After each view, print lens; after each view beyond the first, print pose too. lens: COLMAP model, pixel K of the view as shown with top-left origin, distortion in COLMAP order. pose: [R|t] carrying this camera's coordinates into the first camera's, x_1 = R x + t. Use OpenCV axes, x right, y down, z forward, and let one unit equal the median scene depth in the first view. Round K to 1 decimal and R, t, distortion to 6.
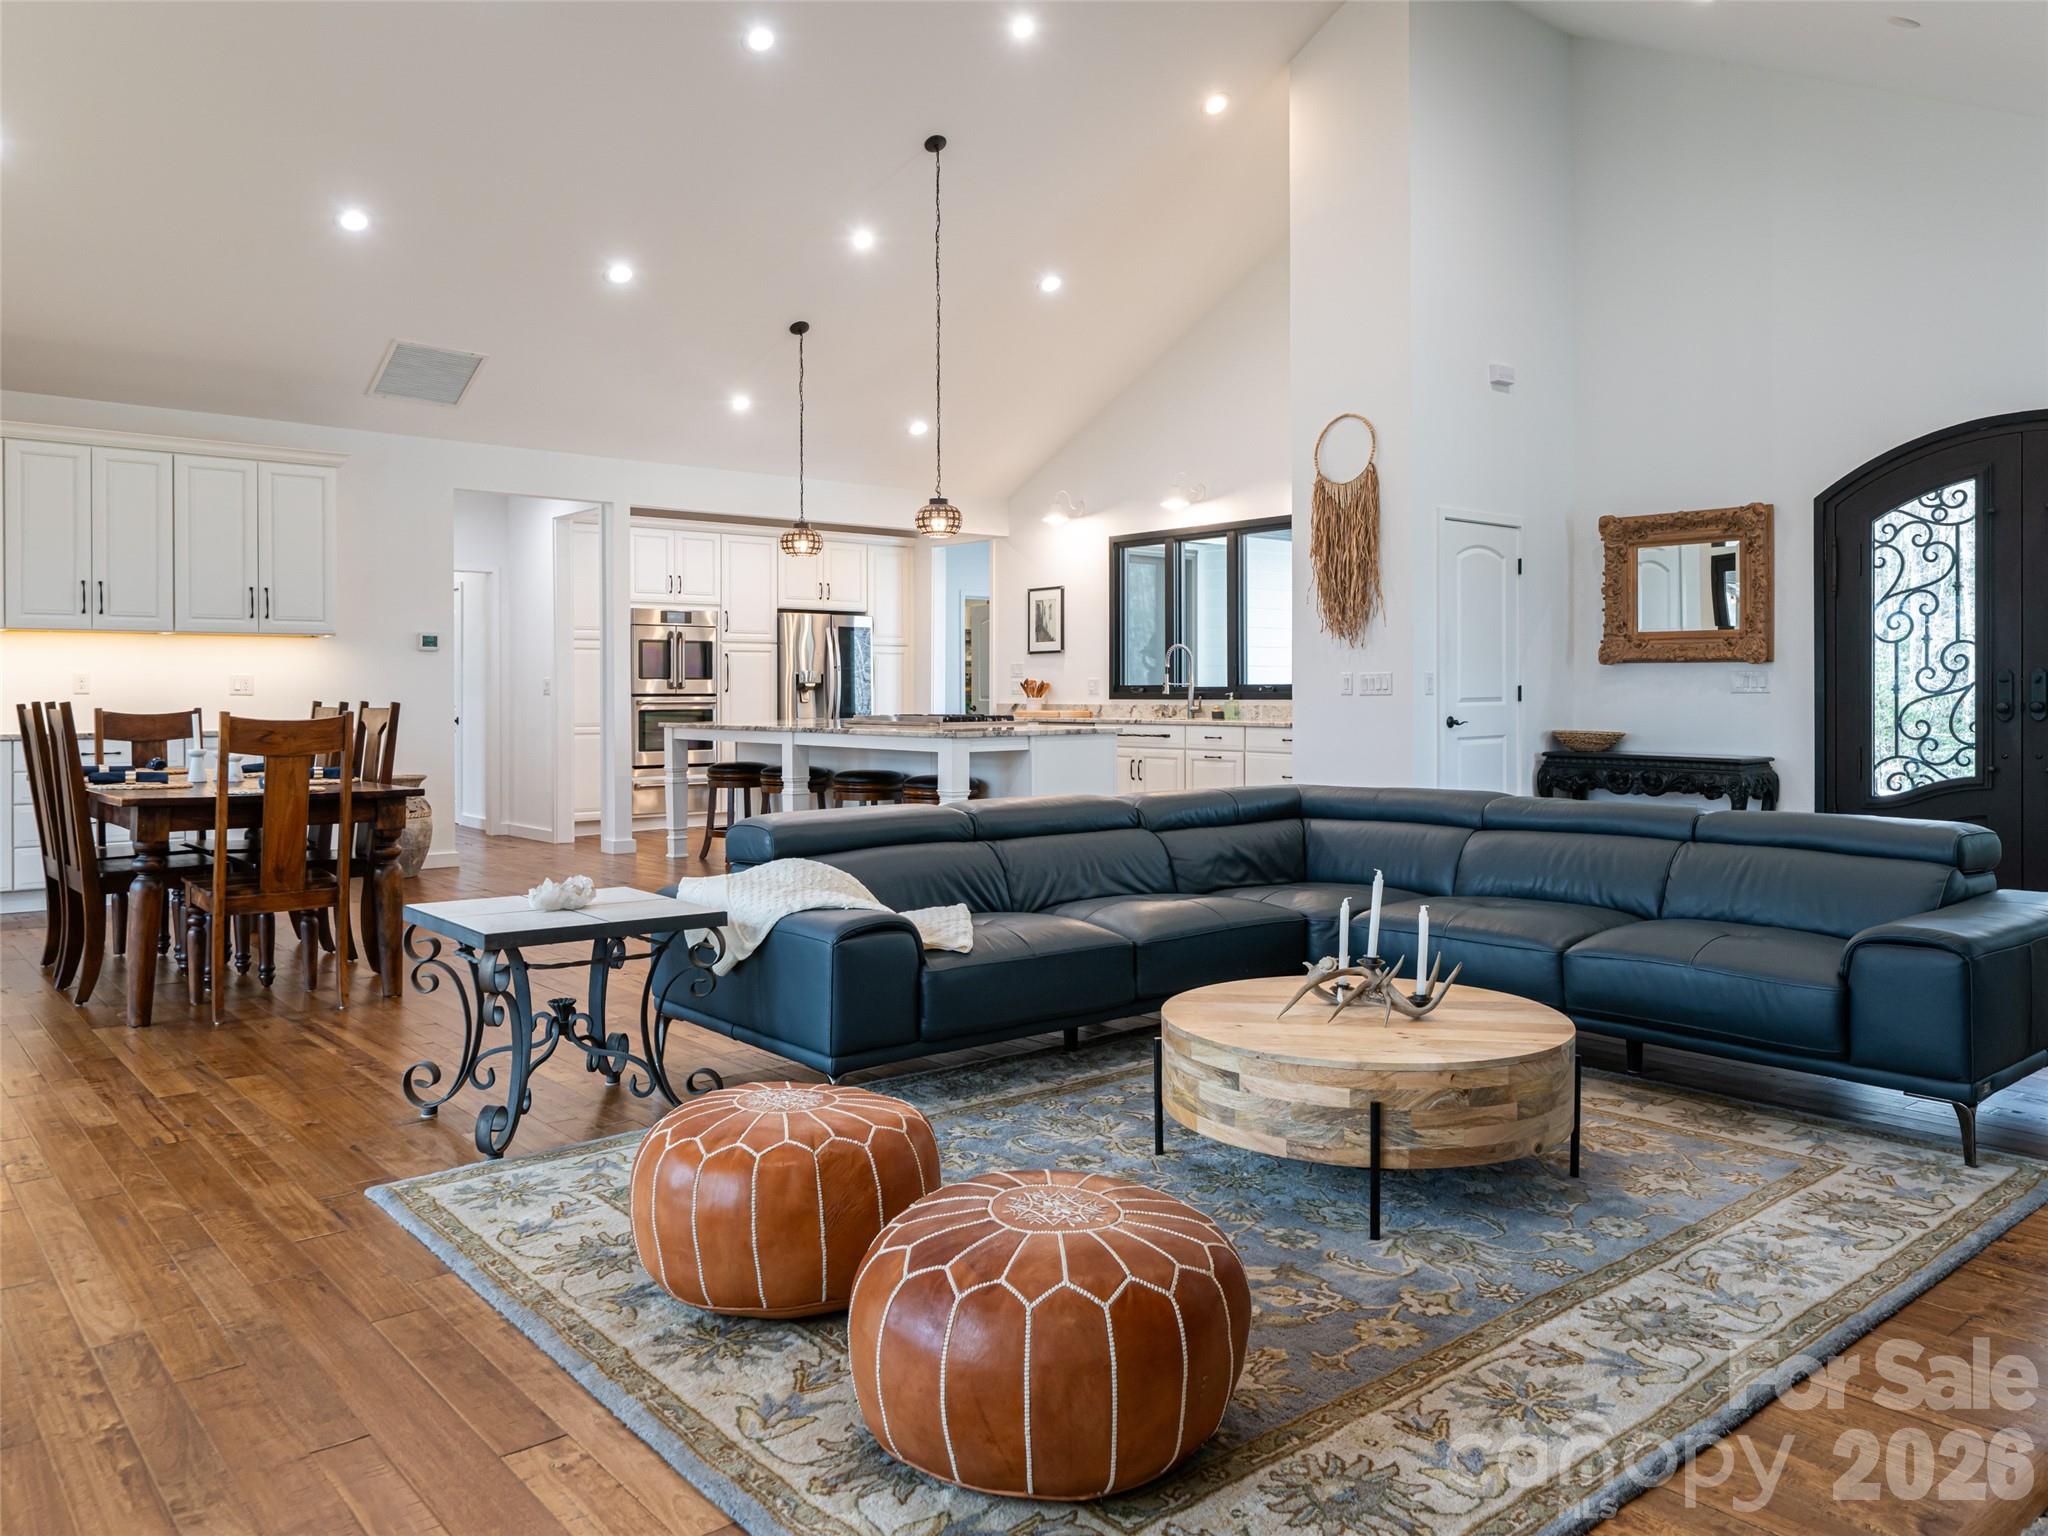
lens RADIAL K [[1511.4, 0, 1017.7], [0, 1511.4, 704.1], [0, 0, 1]] dist [0.005250, 0.000675]
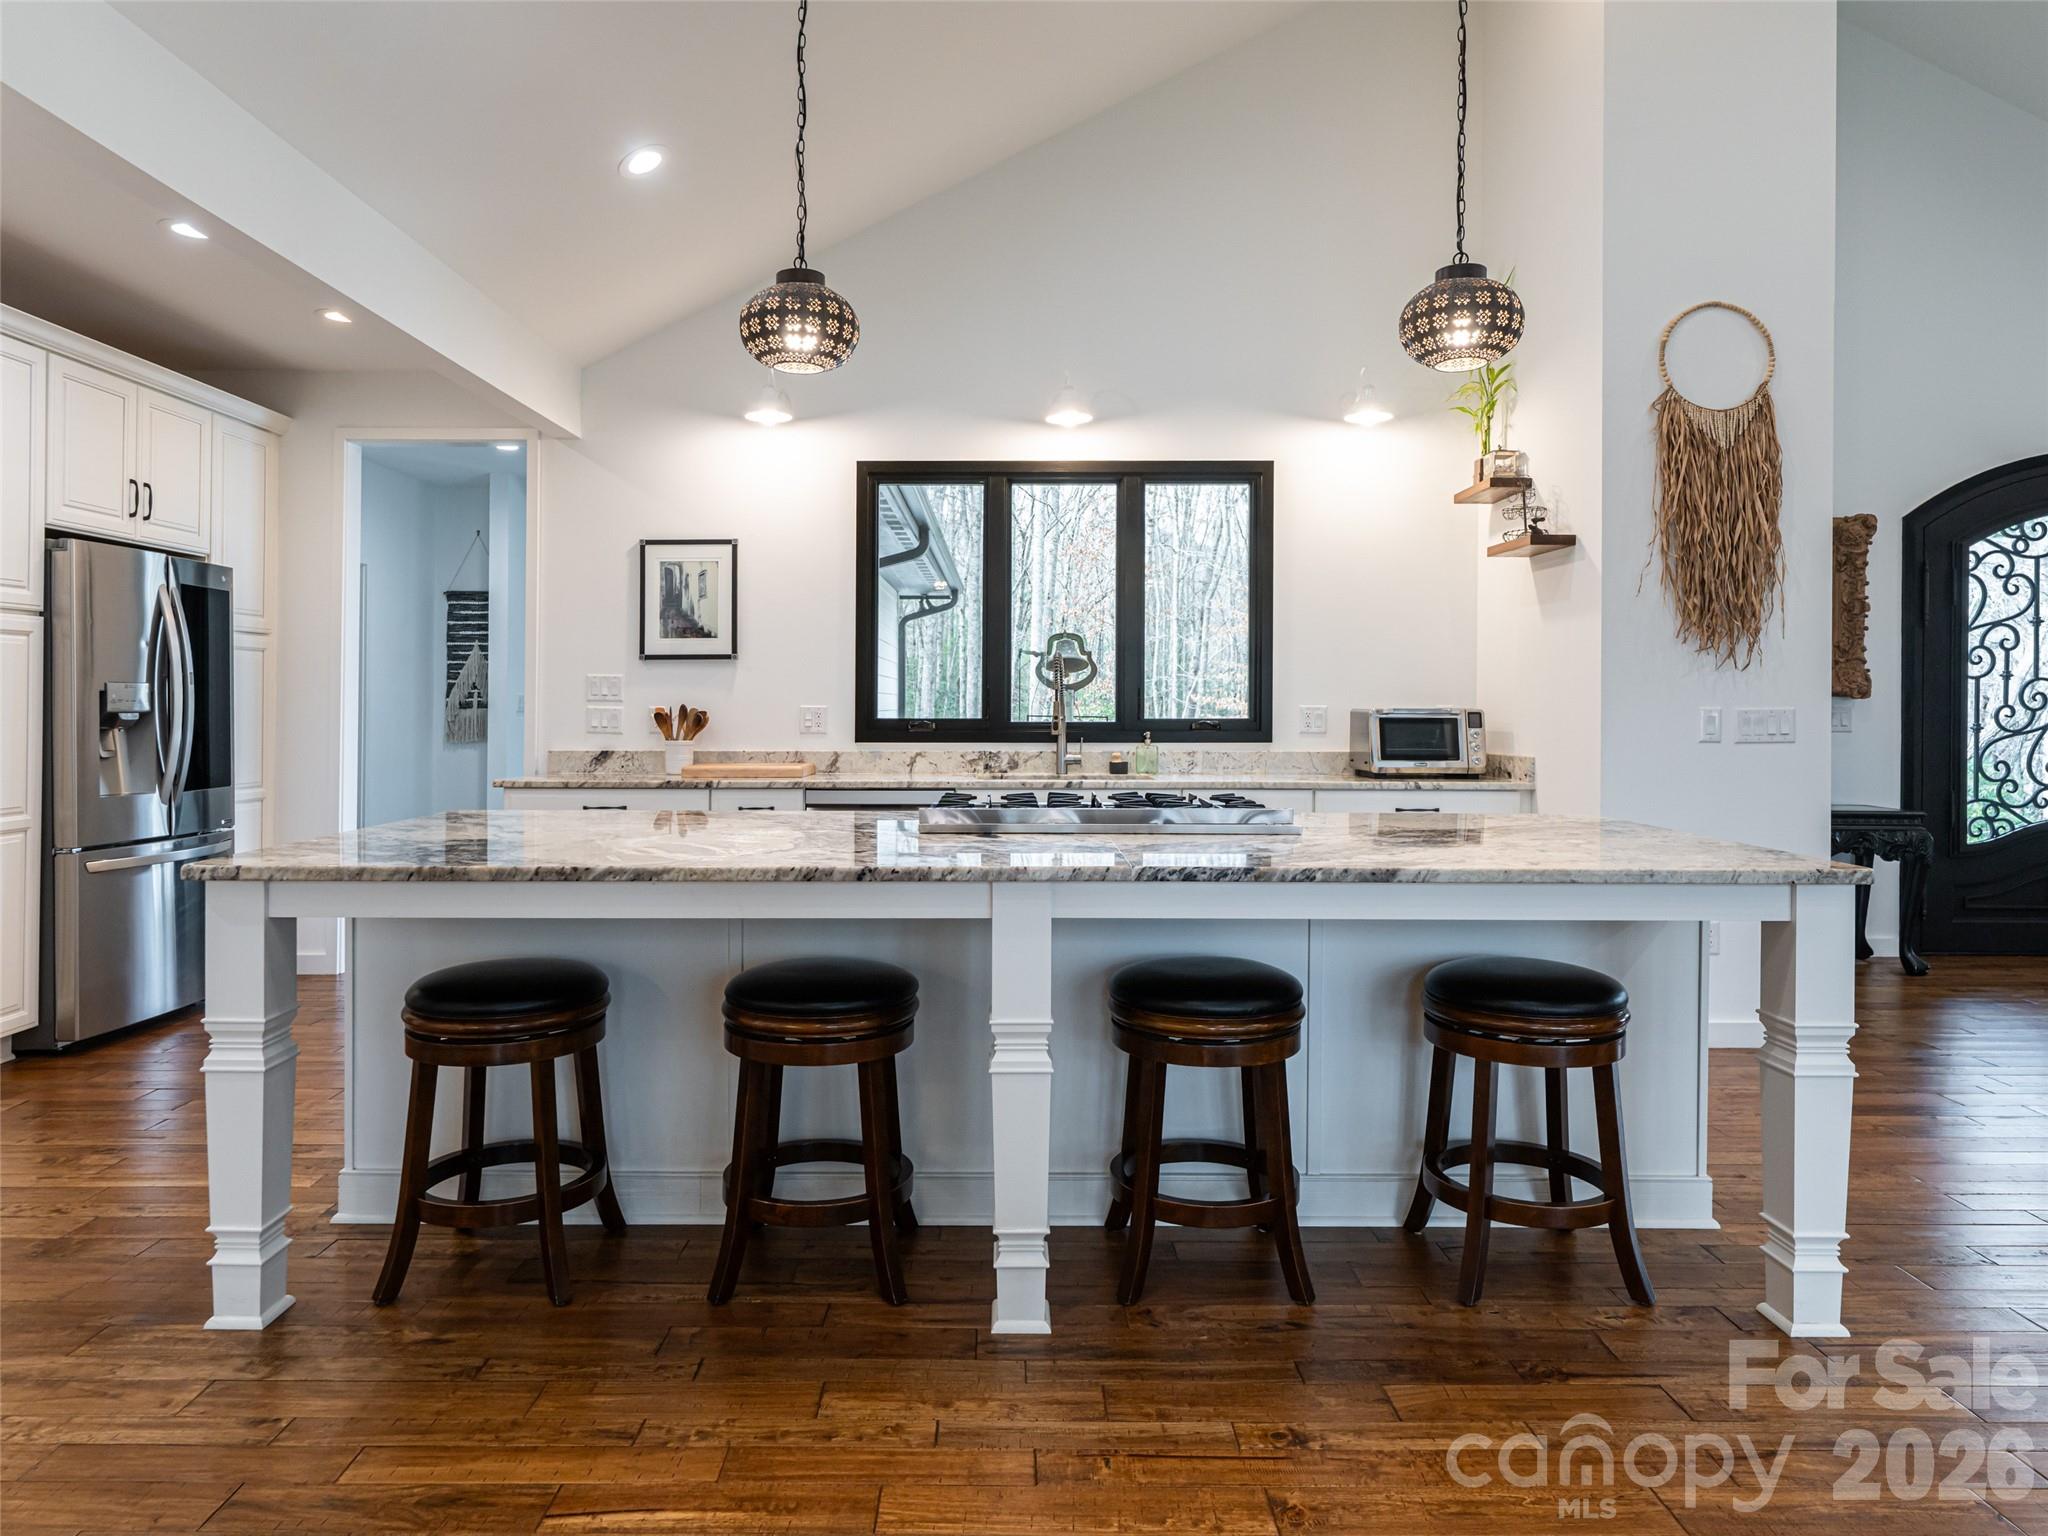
lens RADIAL K [[1448.2, 0, 1026.9], [0, 1448.2, 753.7], [0, 0, 1]] dist [-0.009767, -0.003770]
pose [[0.635000, 0.001263, 0.772511, -0.459342], [0.007075, 0.999947, -0.007451, 0.007987], [-0.772480, 0.010197, 0.634958, 0.845141]]
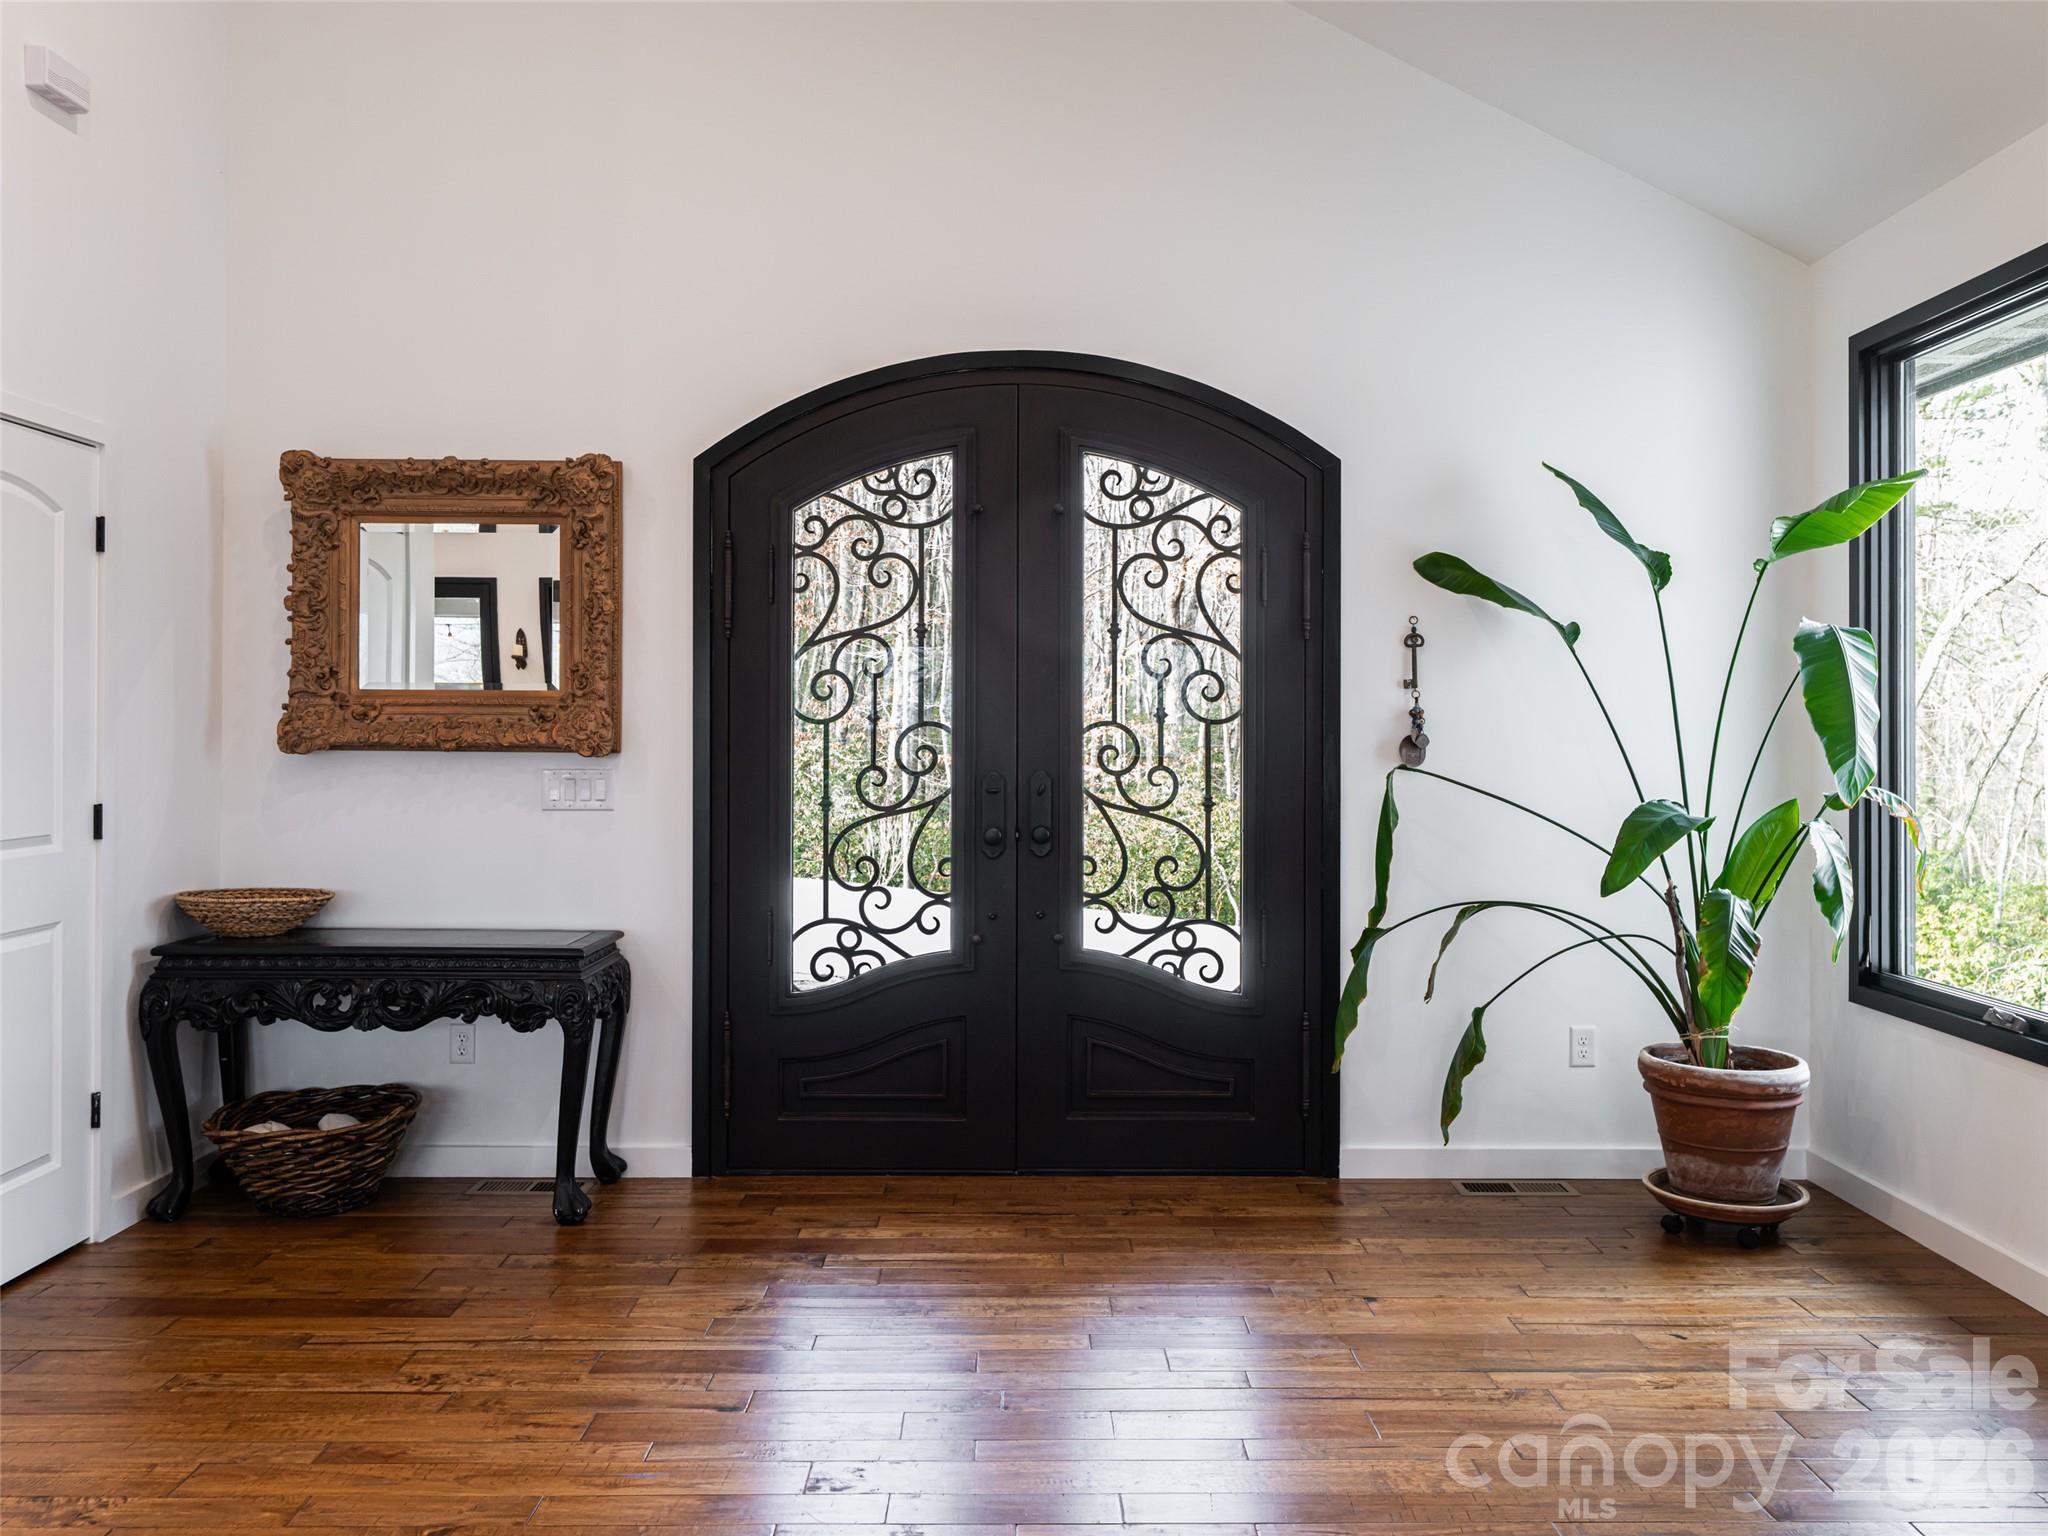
lens RADIAL K [[1470.2, 0, 1009.5], [0, 1470.2, 719.5], [0, 0, 1]] dist [-0.000202, -0.002136]
pose [[0.634271, 0.012500, 0.773010, 0.181522], [0.003909, 0.999805, -0.019375, -0.029215], [-0.773101, 0.015311, 0.634098, 0.561023]]
